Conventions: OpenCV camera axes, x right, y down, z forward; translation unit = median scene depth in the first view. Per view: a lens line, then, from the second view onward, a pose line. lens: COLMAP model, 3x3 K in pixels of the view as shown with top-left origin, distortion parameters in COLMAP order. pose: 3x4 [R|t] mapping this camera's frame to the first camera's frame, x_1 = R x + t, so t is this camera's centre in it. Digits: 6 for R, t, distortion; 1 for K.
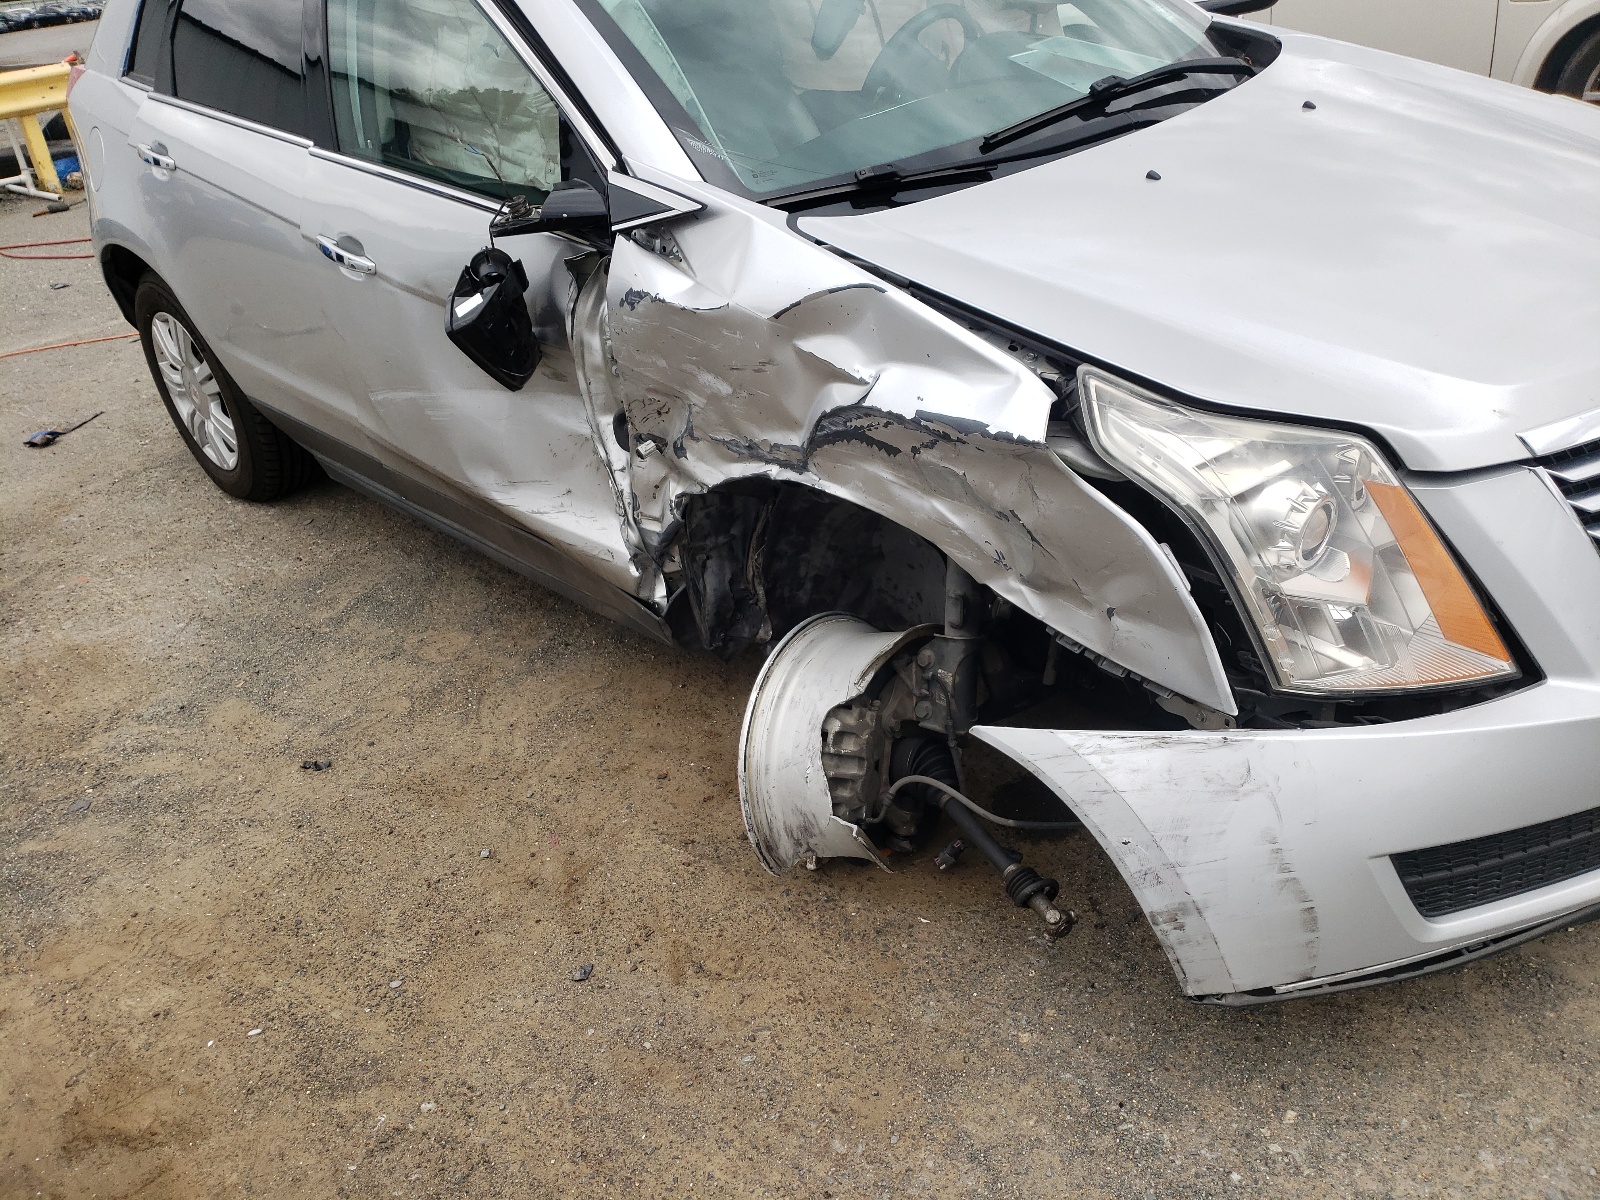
lens RADIAL K [[1182.9, 0, 791.3], [0, 1182.9, 663.3], [0, 0, 1]] dist [0.060848, -0.056468]
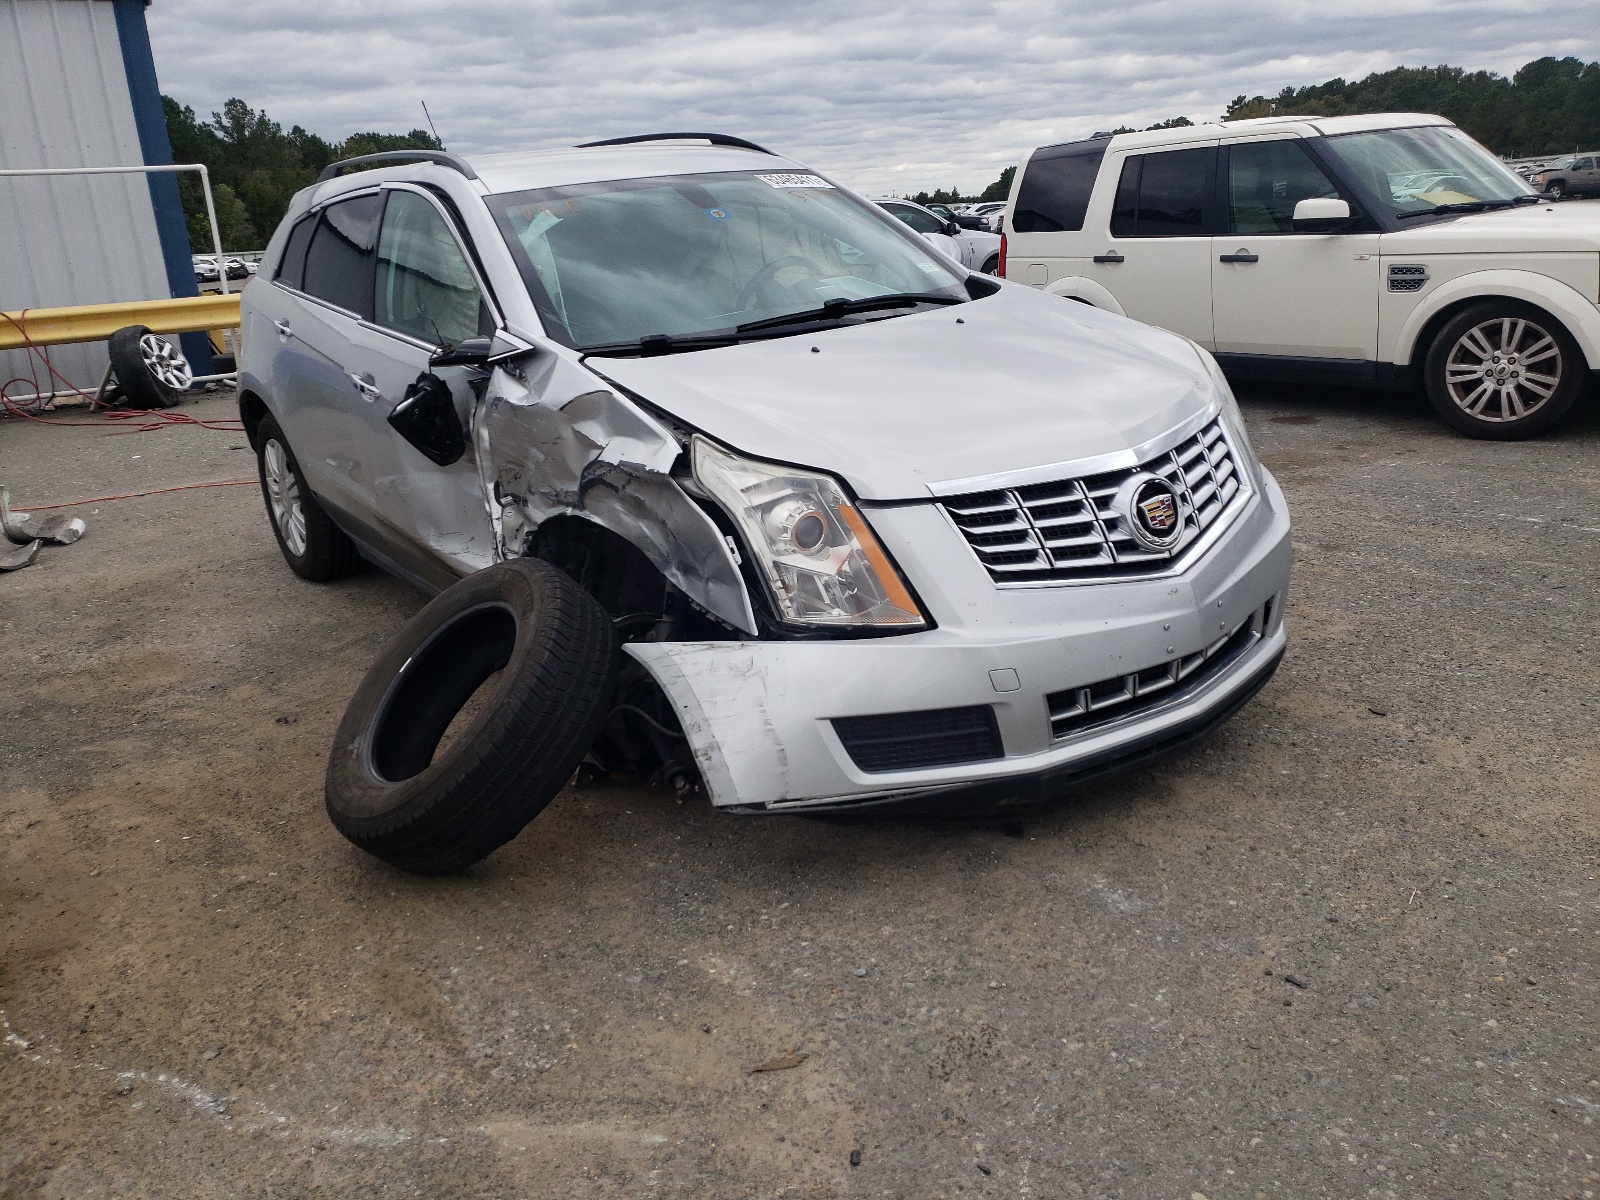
lens RADIAL K [[1182.9, 0, 791.3], [0, 1182.9, 663.3], [0, 0, 1]] dist [0.060848, -0.056468]
pose [[0.990046, 0.084779, -0.112344, 0.463486], [-0.105073, 0.976297, -0.189221, 0.296175], [0.093639, 0.199141, 0.975487, -0.455718]]
